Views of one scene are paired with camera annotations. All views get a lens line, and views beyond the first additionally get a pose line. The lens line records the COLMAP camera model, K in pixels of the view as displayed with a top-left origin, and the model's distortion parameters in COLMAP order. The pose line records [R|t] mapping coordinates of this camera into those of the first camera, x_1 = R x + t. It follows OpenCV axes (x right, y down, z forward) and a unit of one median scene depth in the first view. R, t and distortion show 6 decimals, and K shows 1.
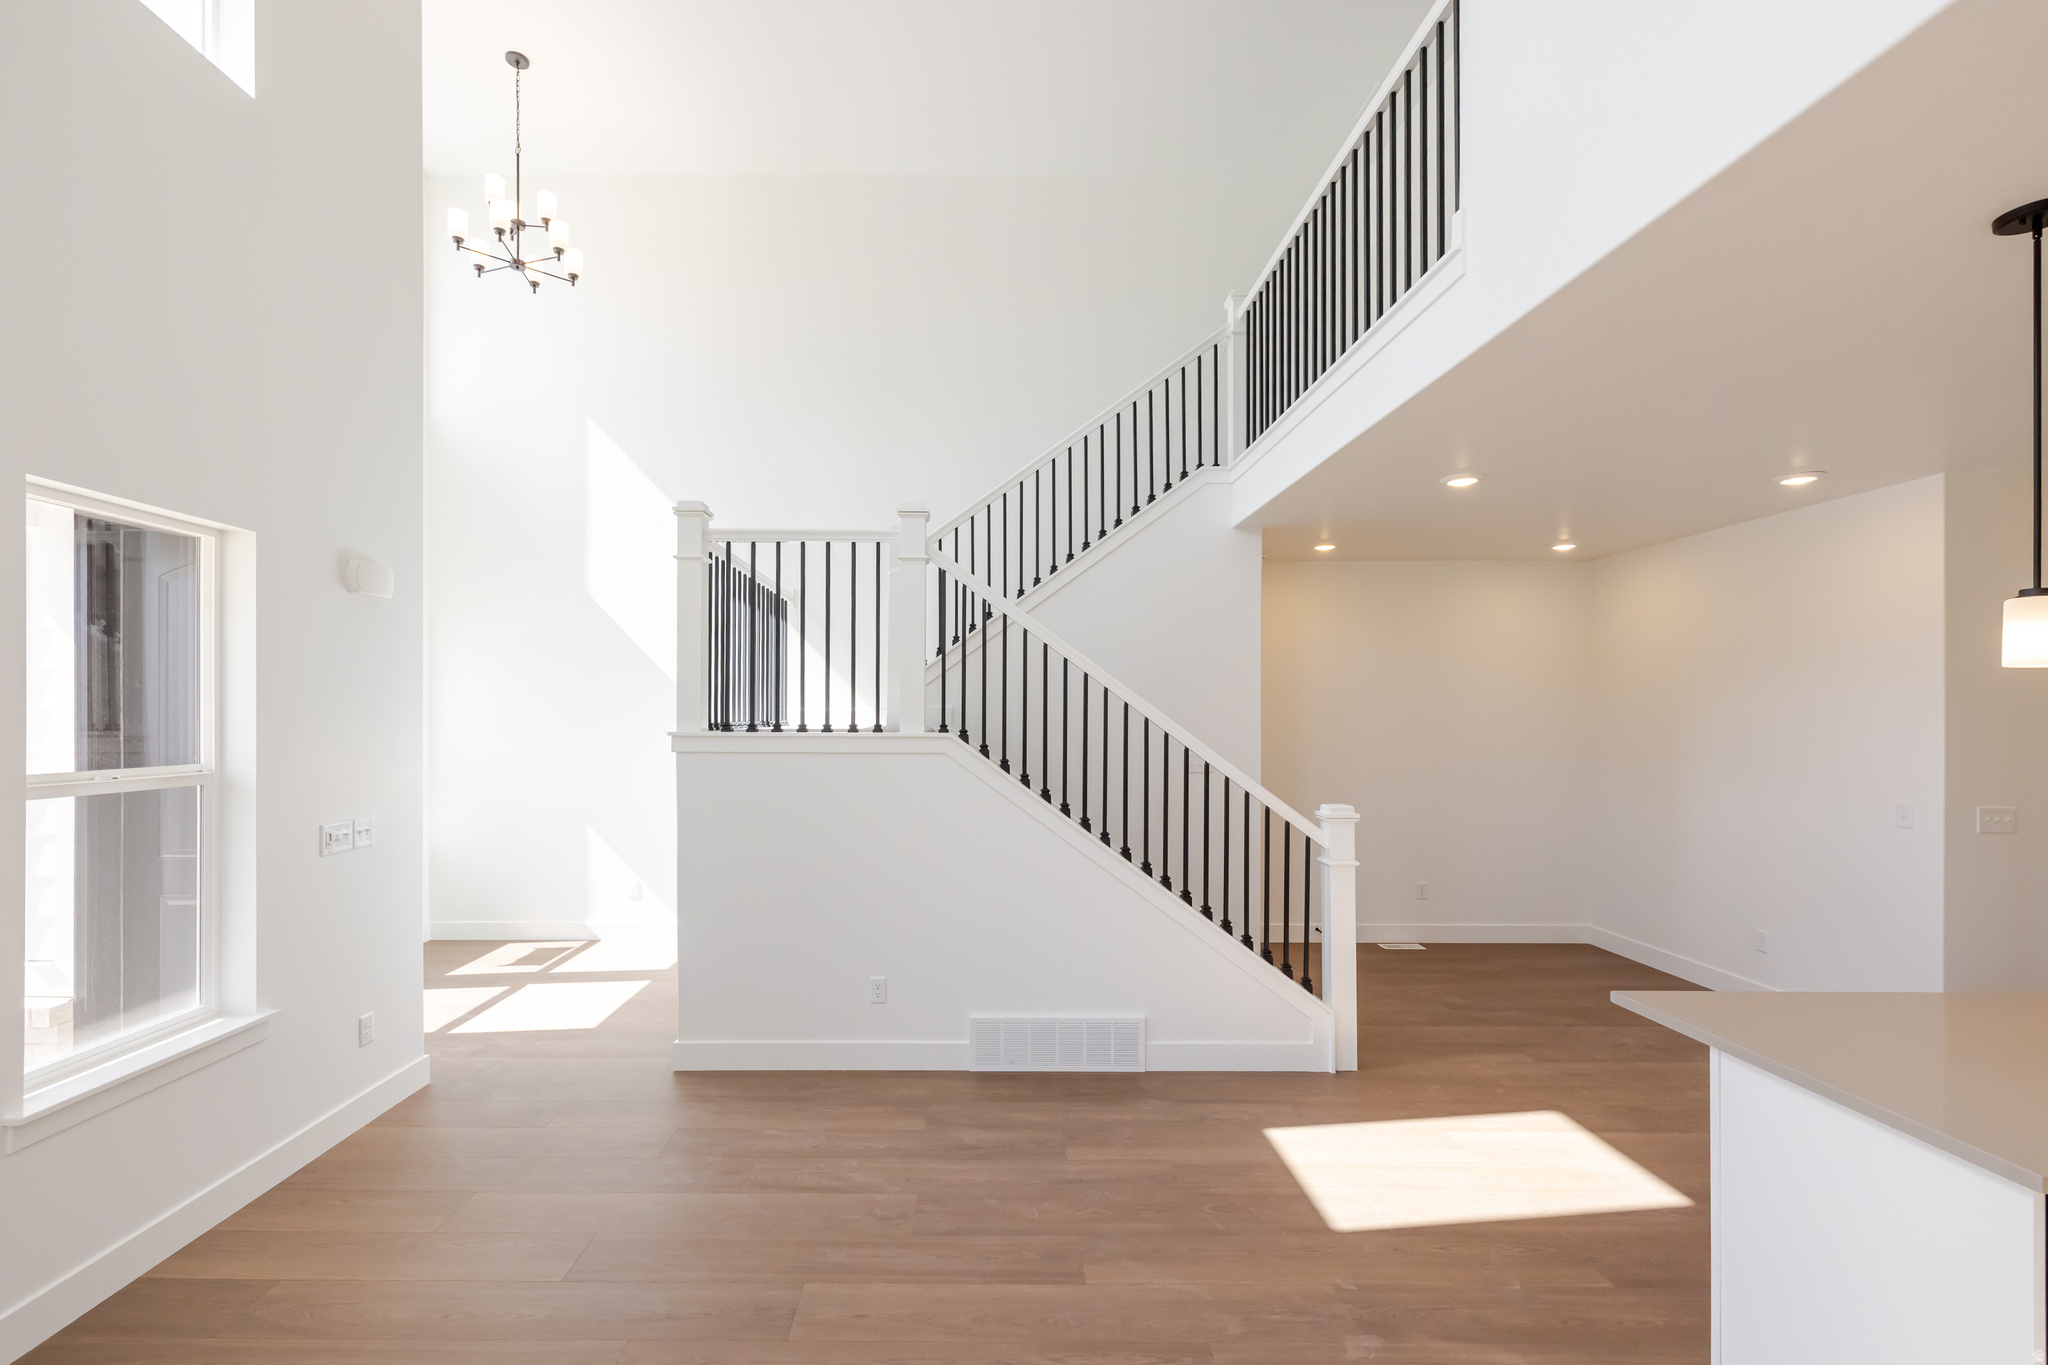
lens RADIAL K [[904.5, 0, 988.2], [0, 904.5, 708.5], [0, 0, 1]] dist [0.000521, -0.000036]
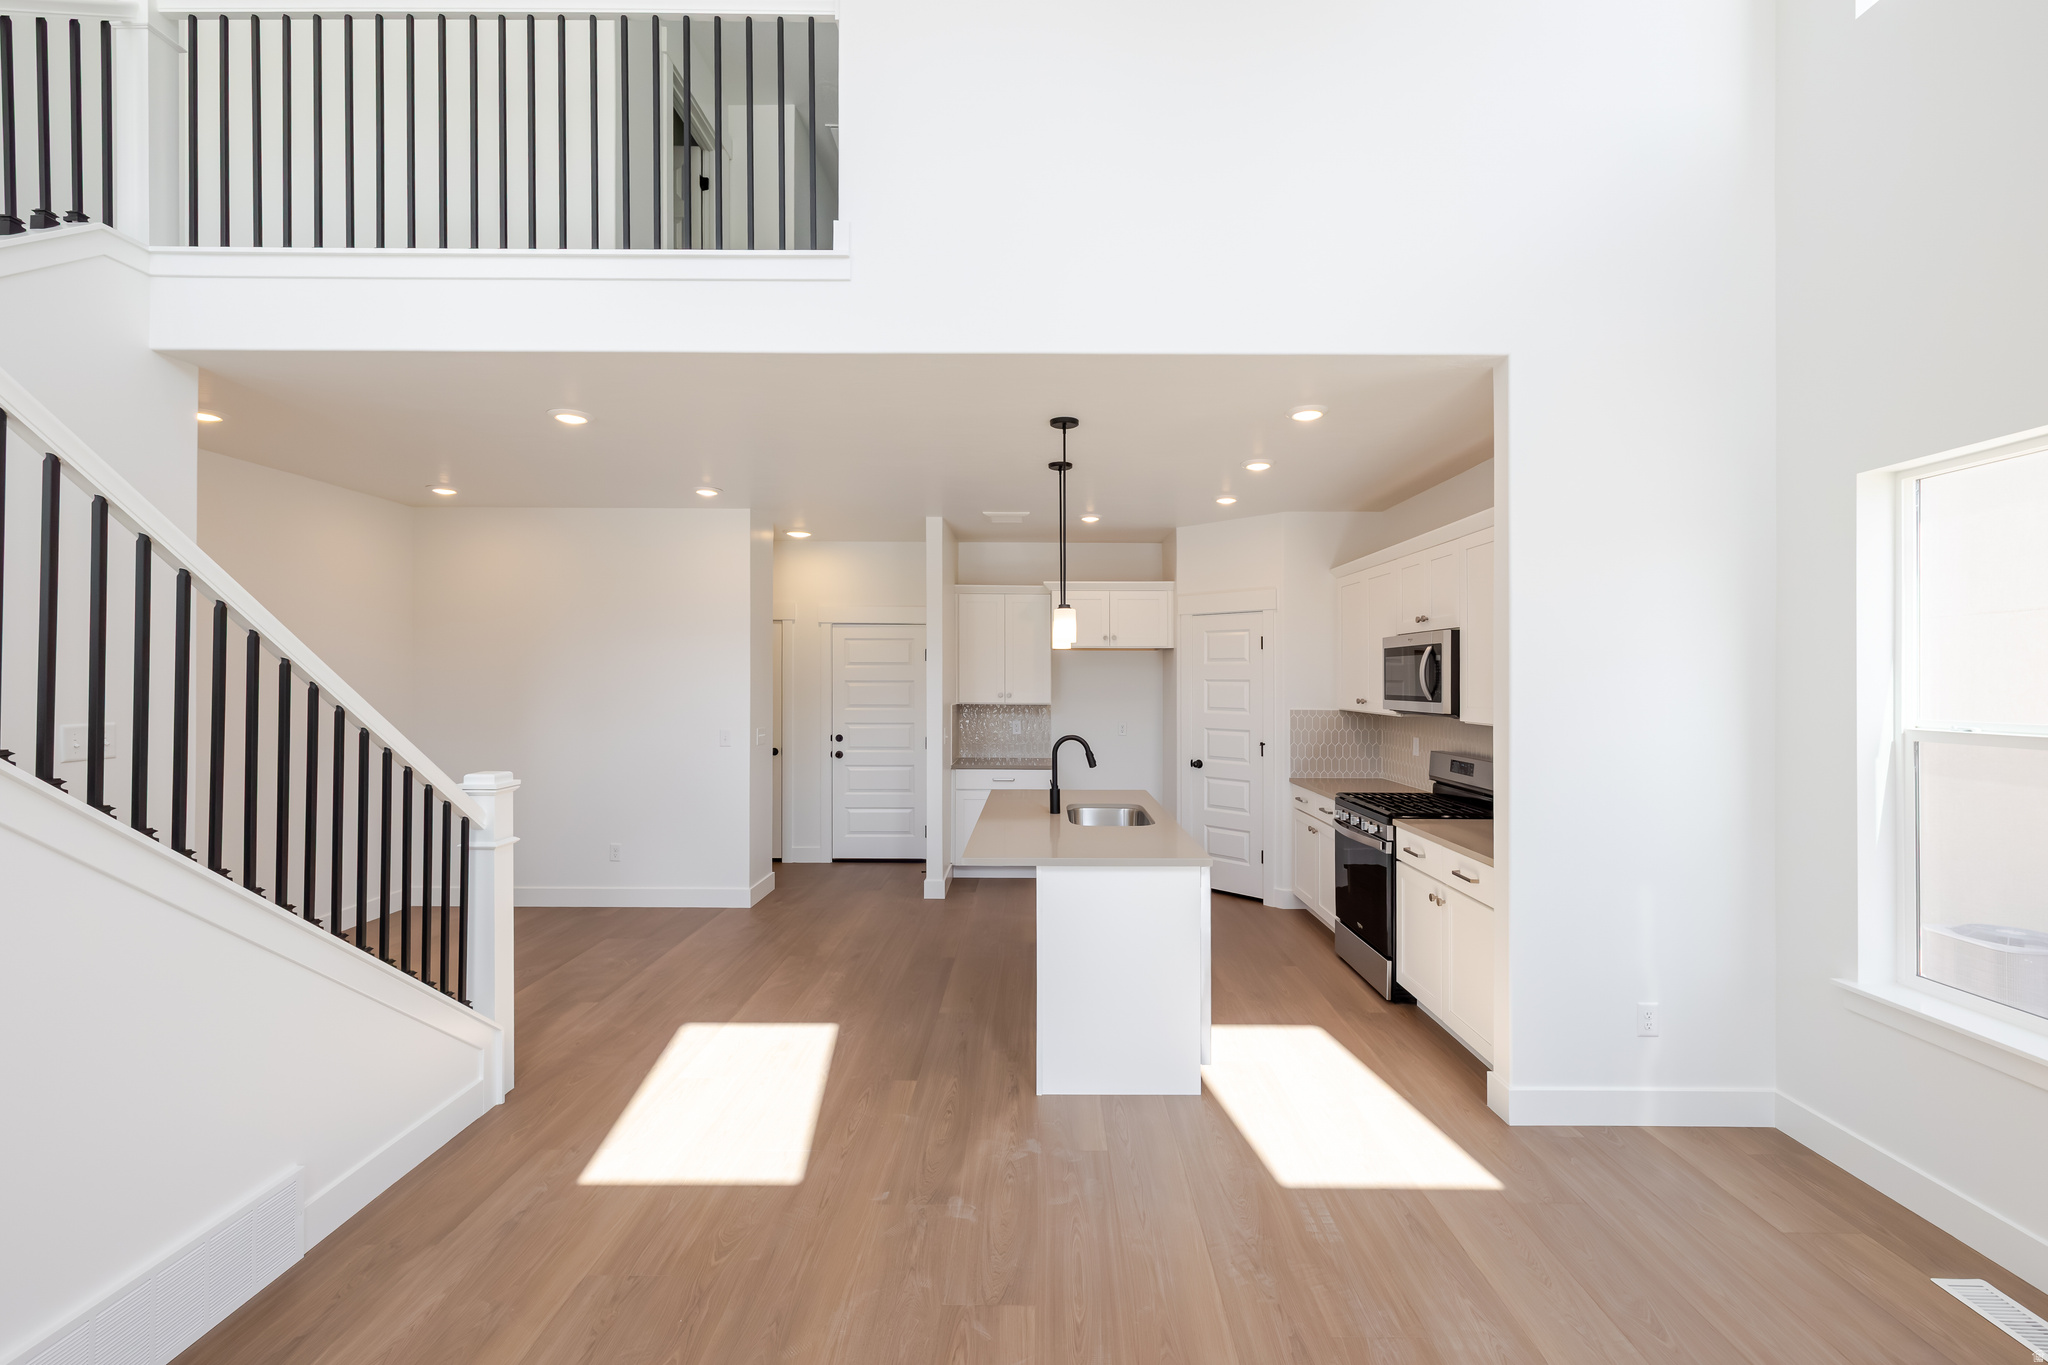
lens RADIAL K [[861.7, 0, 1047.8], [0, 861.7, 667.1], [0, 0, 1]] dist [0.000452, -0.000147]
pose [[0.004235, 0.010792, 0.999933, -0.375249], [-0.007902, 0.999911, -0.010758, 0.016004], [-0.999960, -0.007856, 0.004320, 0.487849]]
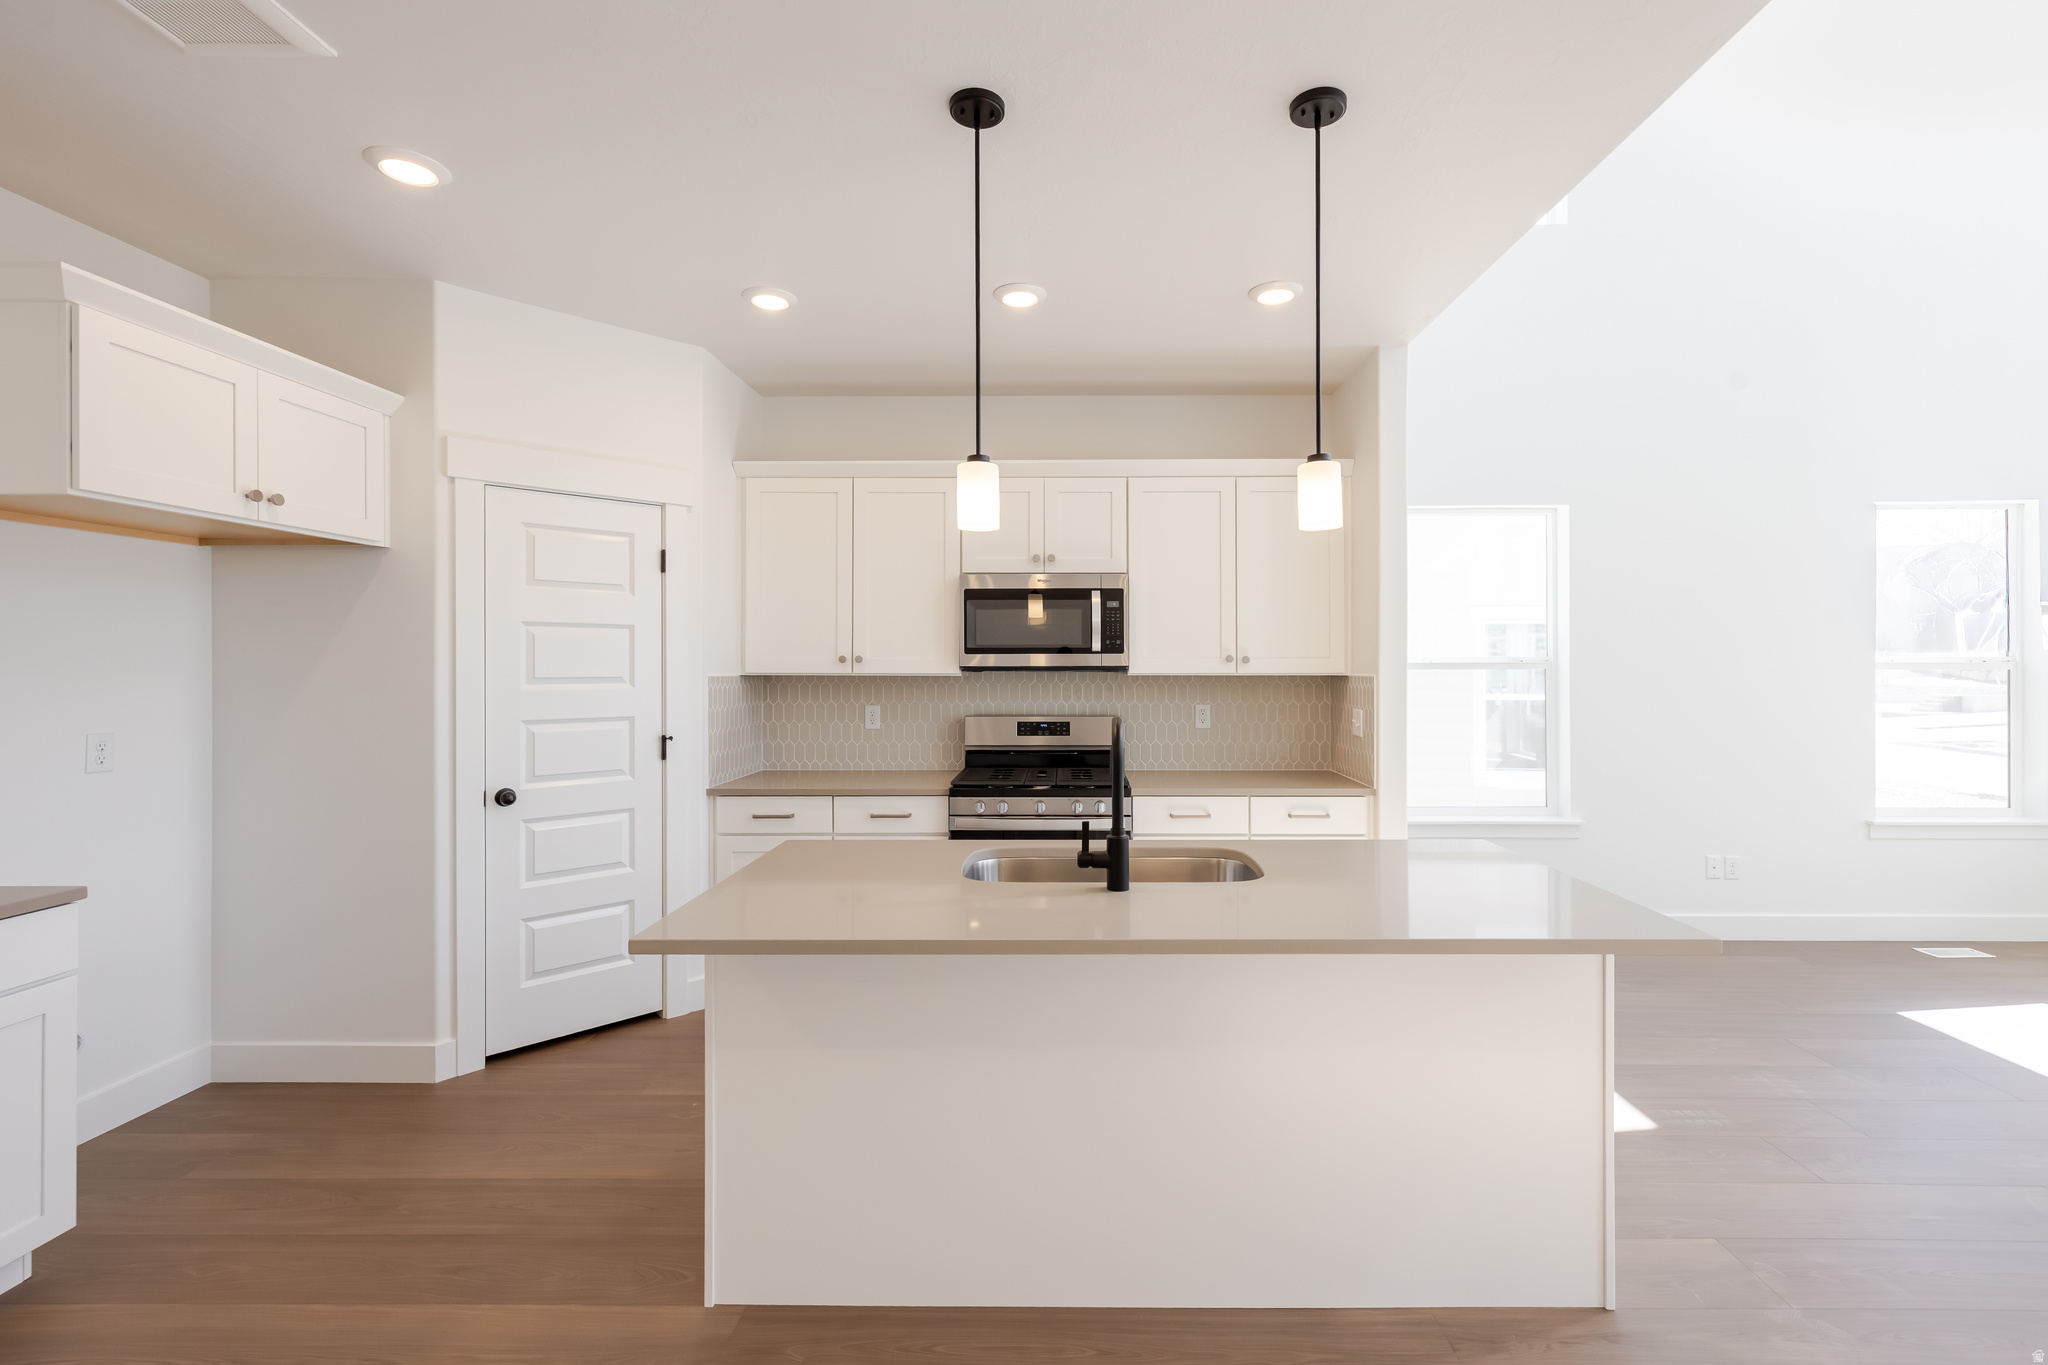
lens RADIAL K [[861.7, 0, 1047.8], [0, 861.7, 667.1], [0, 0, 1]] dist [0.000452, -0.000147]
pose [[-0.999602, -0.001018, 0.028191, 0.685109], [-0.001147, 0.999989, -0.004567, 0.061754], [-0.028186, -0.004598, -0.999592, 0.951323]]
